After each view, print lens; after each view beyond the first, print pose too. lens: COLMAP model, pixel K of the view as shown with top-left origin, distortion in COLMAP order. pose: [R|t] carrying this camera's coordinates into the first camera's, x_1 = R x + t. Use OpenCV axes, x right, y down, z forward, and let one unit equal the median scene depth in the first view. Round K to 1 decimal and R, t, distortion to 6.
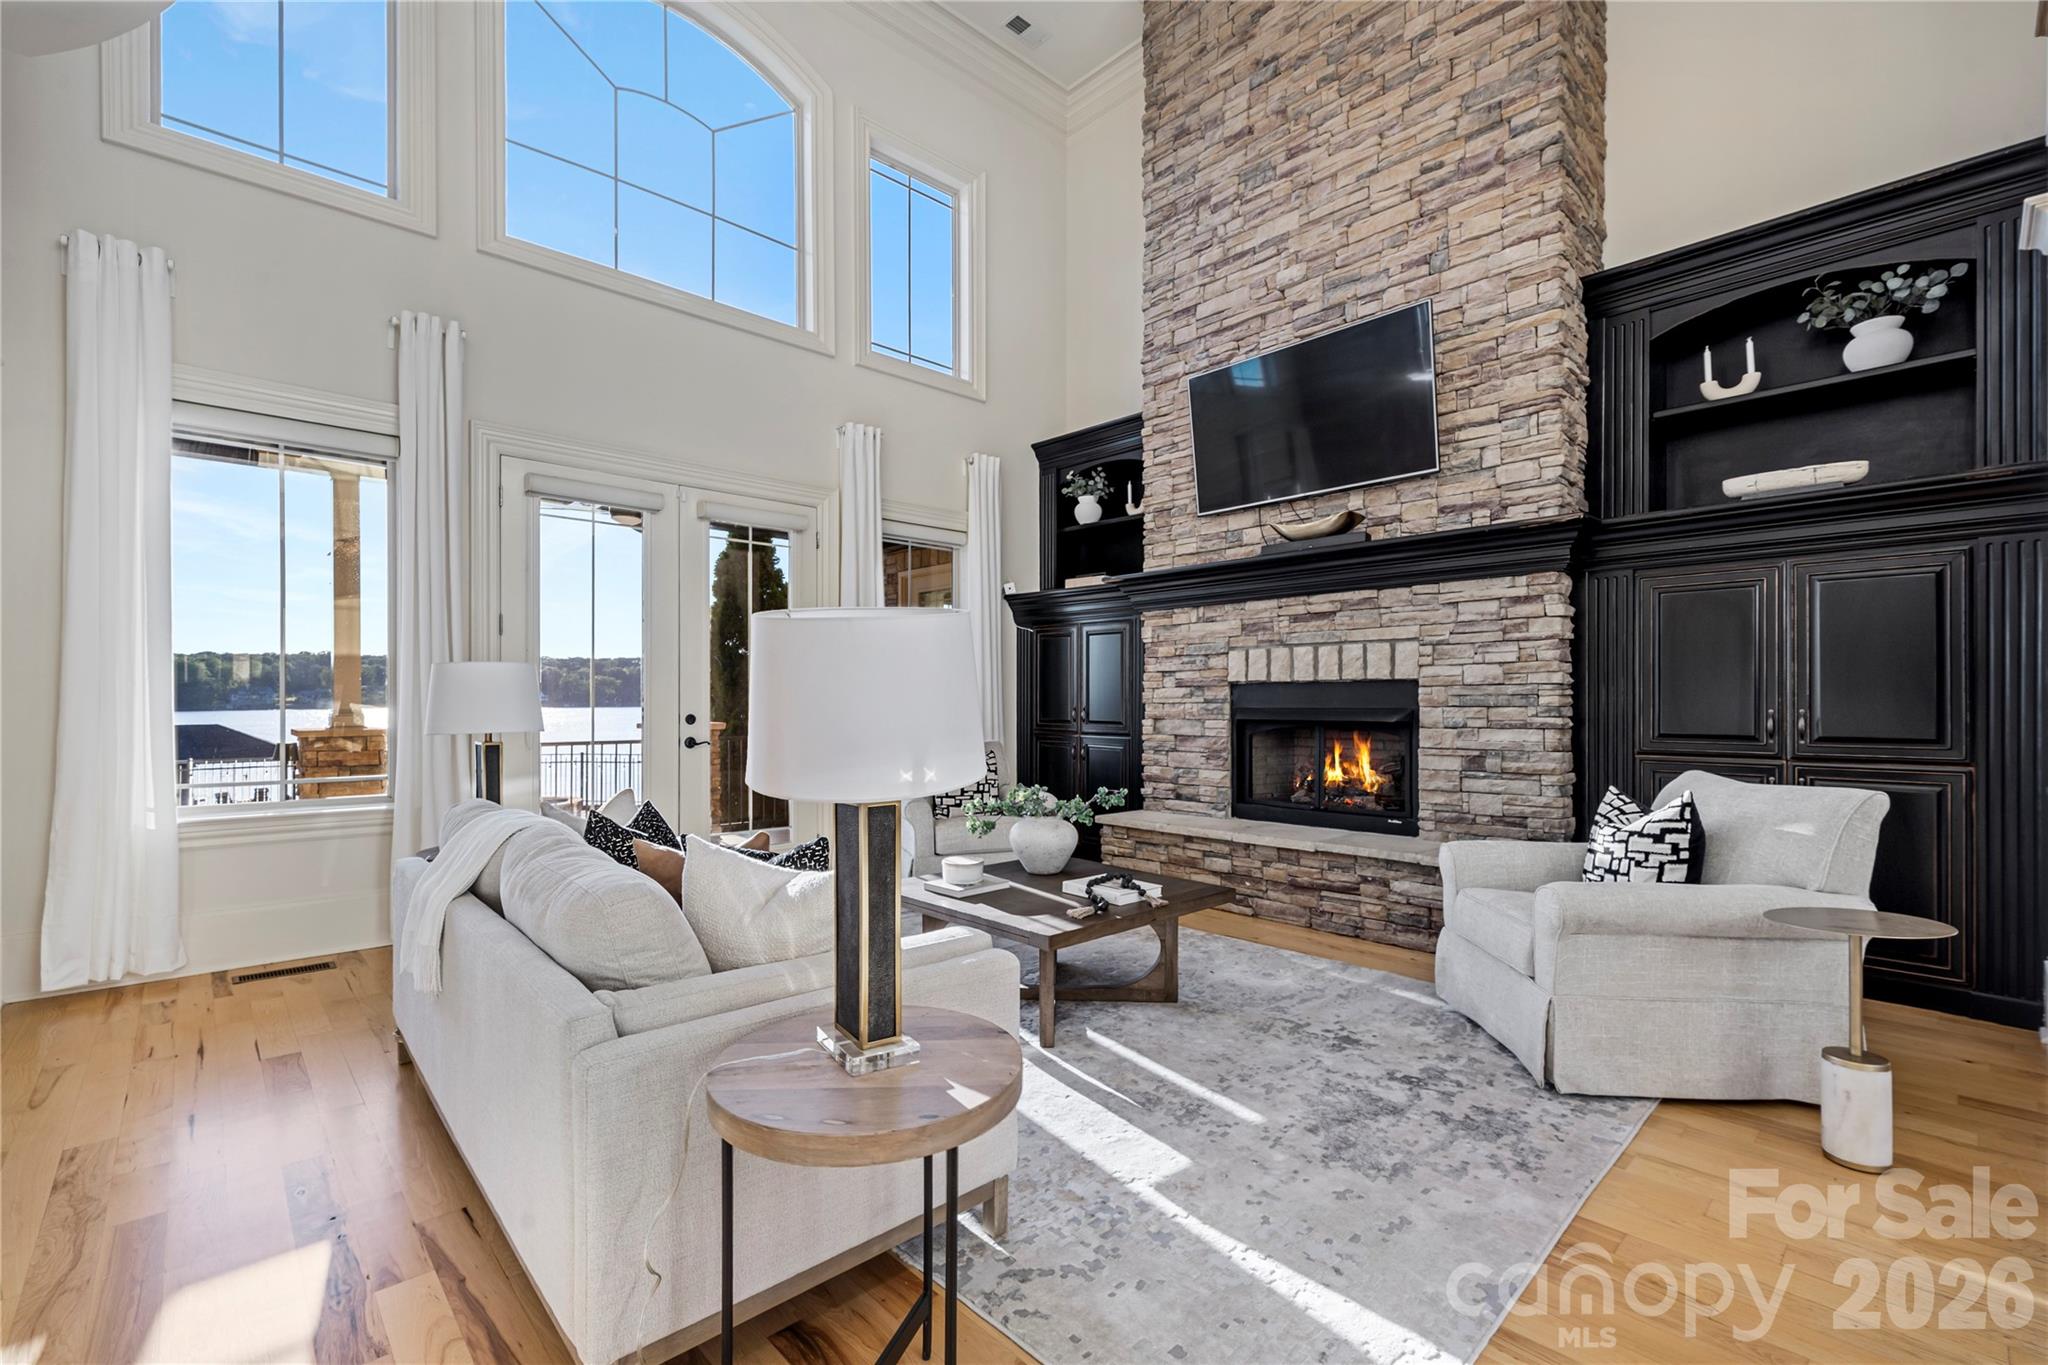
lens RADIAL K [[894.6, 0, 1012.5], [0, 894.6, 696.6], [0, 0, 1]] dist [0.002981, 0.000356]
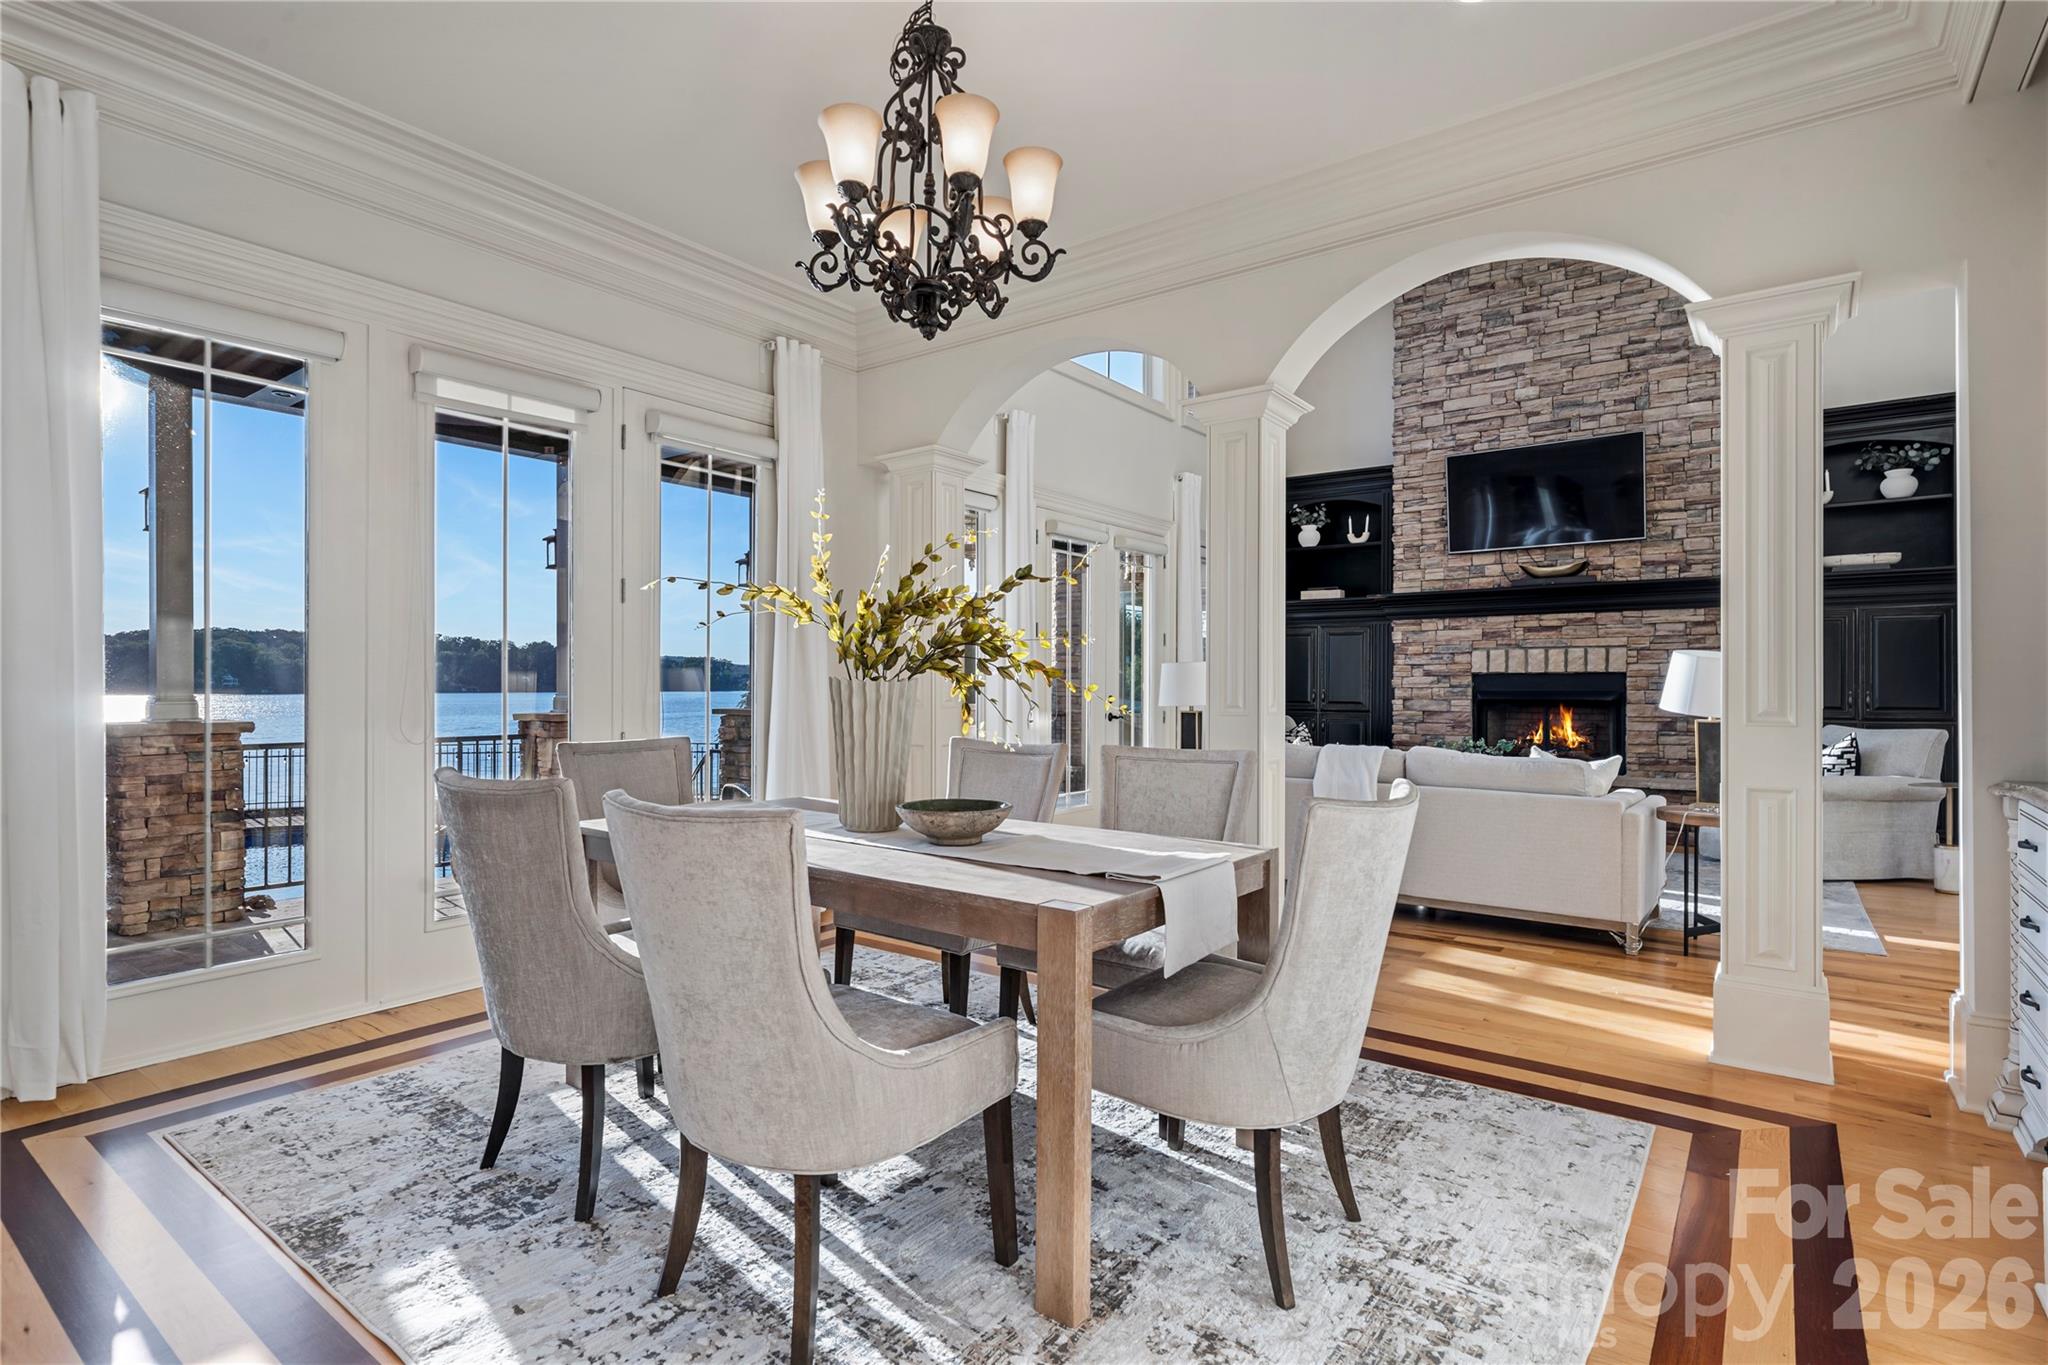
lens RADIAL K [[1009.4, 0, 1024.3], [0, 1009.4, 682.6], [0, 0, 1]] dist [0.002769, -0.000594]
pose [[0.984586, 0.002278, 0.174884, -0.794790], [-0.002487, 0.999996, 0.000976, -0.000774], [-0.174882, -0.001396, 0.984588, -0.482423]]
